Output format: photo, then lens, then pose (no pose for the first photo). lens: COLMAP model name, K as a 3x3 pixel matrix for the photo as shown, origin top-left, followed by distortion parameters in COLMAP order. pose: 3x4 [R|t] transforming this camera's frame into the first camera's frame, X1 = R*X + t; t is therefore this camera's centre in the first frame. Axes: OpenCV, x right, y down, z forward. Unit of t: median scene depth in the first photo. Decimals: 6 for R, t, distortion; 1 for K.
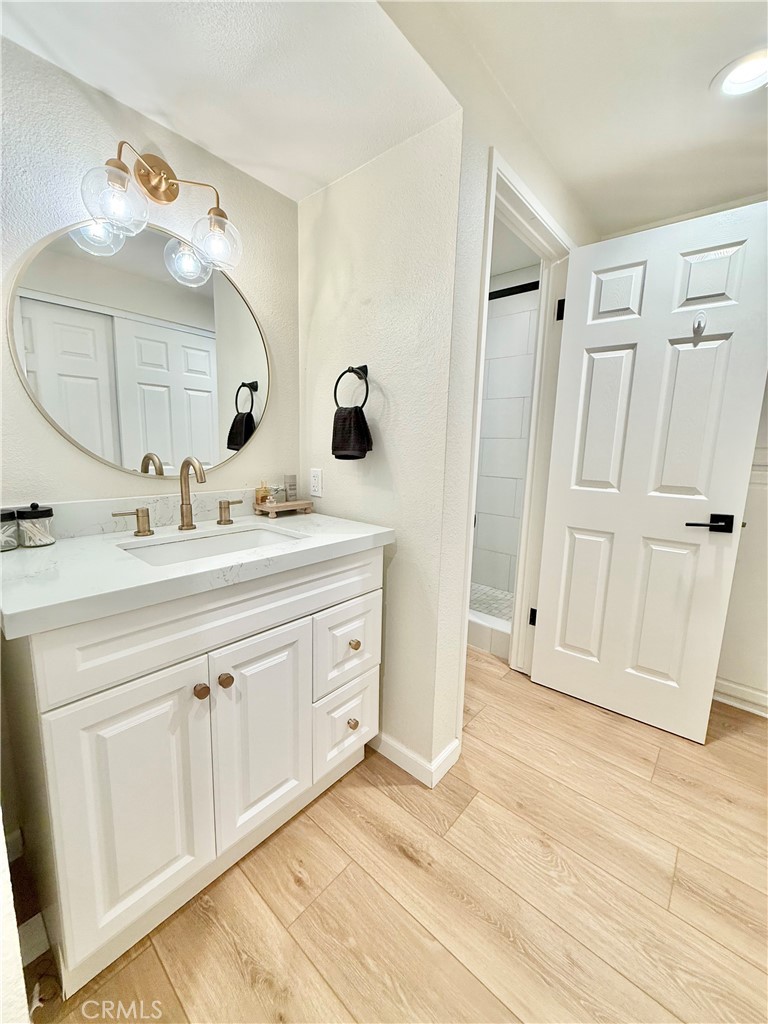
lens RADIAL K [[405.9, 0, 383.5], [0, 405.9, 508.7], [0, 0, 1]] dist [-0.002251, 0.000289]
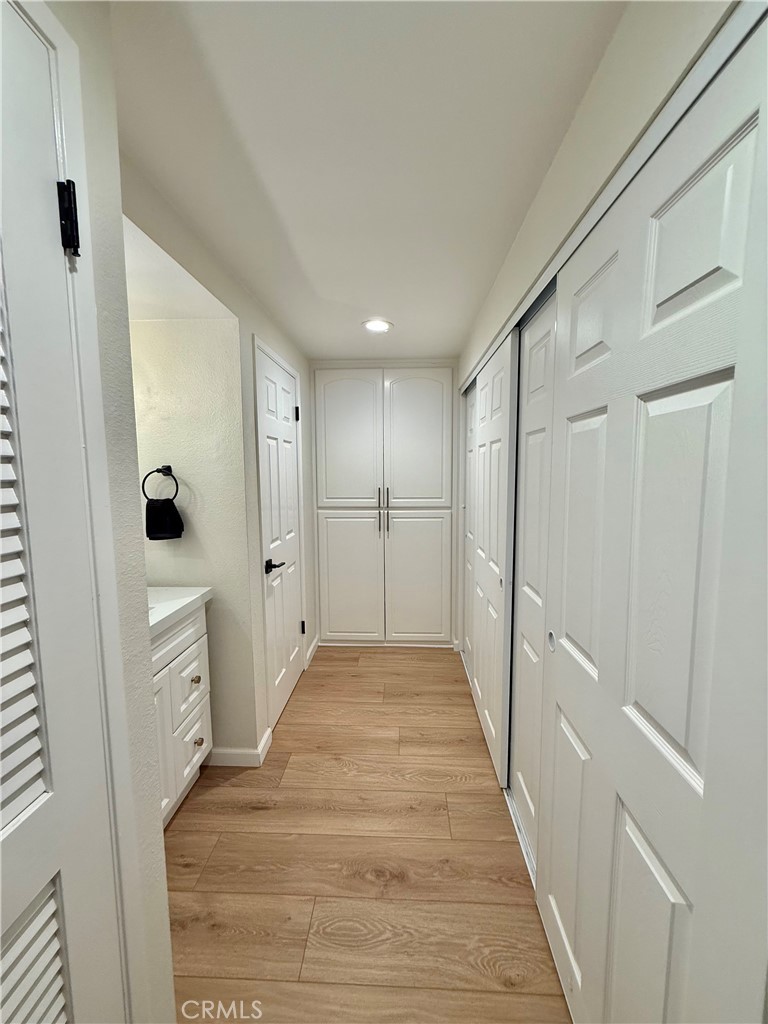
lens RADIAL K [[405.9, 0, 383.5], [0, 405.9, 508.7], [0, 0, 1]] dist [-0.002251, 0.000289]
pose [[0.781875, -0.092040, 0.616604, -0.329240], [0.125578, 0.992021, -0.011159, -0.120302], [-0.610657, 0.086156, 0.787195, -0.434776]]
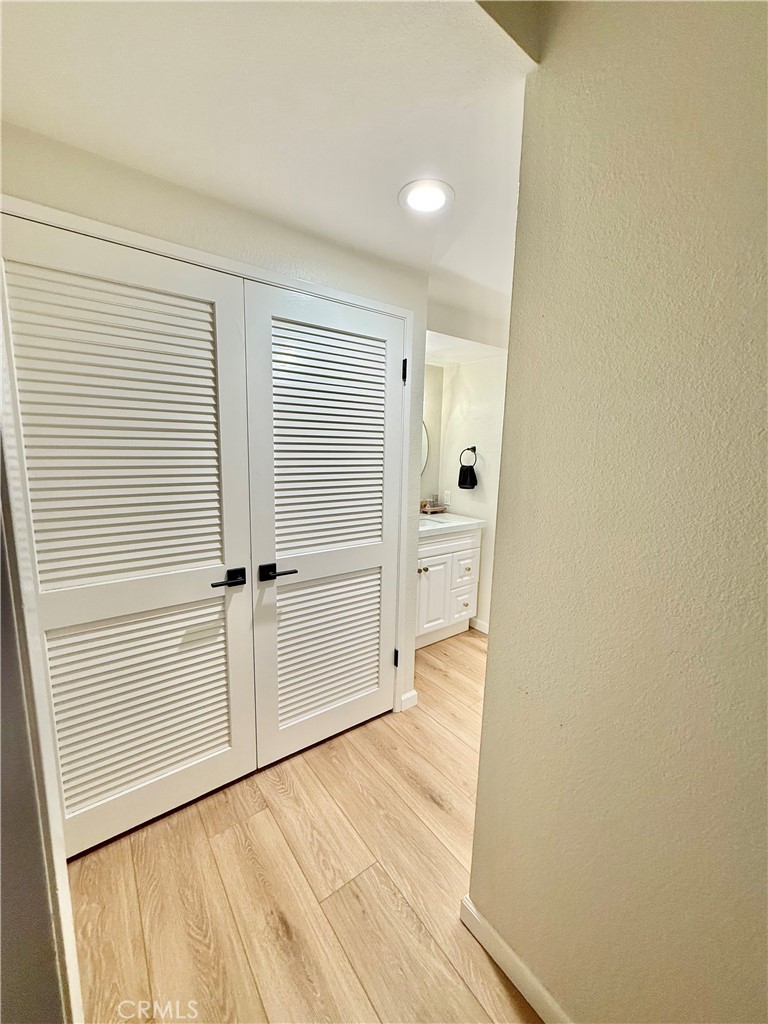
lens RADIAL K [[405.4, 0, 383.8], [0, 405.4, 509.5], [0, 0, 1]] dist [-0.000921, 0.000001]
pose [[0.978103, 0.027613, -0.206282, -0.067501], [-0.028655, 0.999587, -0.002069, 0.007805], [0.206140, 0.007935, 0.978490, -1.283471]]
